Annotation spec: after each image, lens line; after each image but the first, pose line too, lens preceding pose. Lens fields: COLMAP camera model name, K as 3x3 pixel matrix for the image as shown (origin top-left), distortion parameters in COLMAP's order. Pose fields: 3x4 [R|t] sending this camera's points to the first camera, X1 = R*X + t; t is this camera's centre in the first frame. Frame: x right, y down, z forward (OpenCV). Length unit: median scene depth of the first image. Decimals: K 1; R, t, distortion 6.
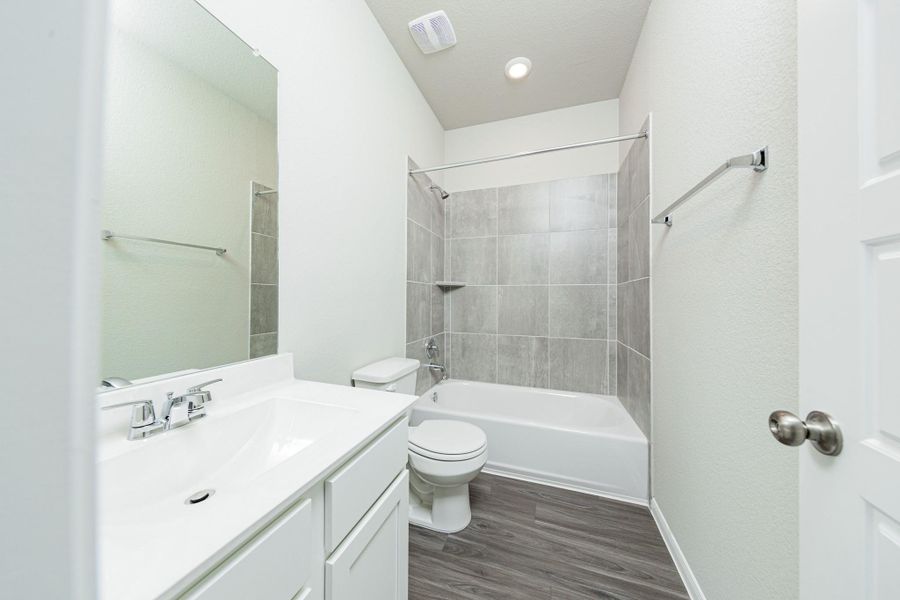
lens RADIAL K [[287.1, 0, 452.5], [0, 287.1, 296.2], [0, 0, 1]] dist [0.001647, 0.000303]
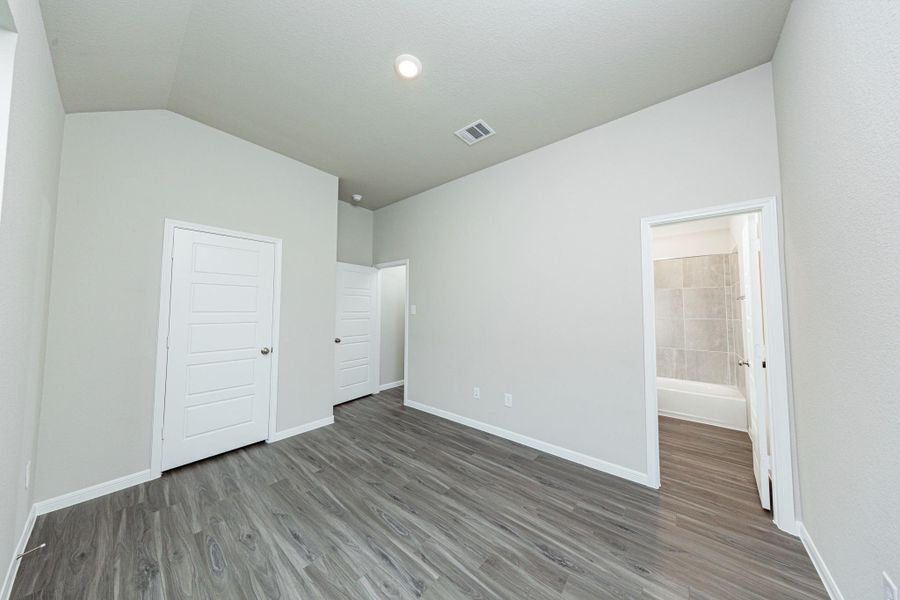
lens RADIAL K [[287.1, 0, 452.5], [0, 287.1, 296.2], [0, 0, 1]] dist [0.001647, 0.000303]
pose [[0.943830, -0.020715, -0.329781, -0.401055], [0.007742, 0.999145, -0.040601, -0.114895], [0.330341, 0.035768, 0.943184, -1.083128]]
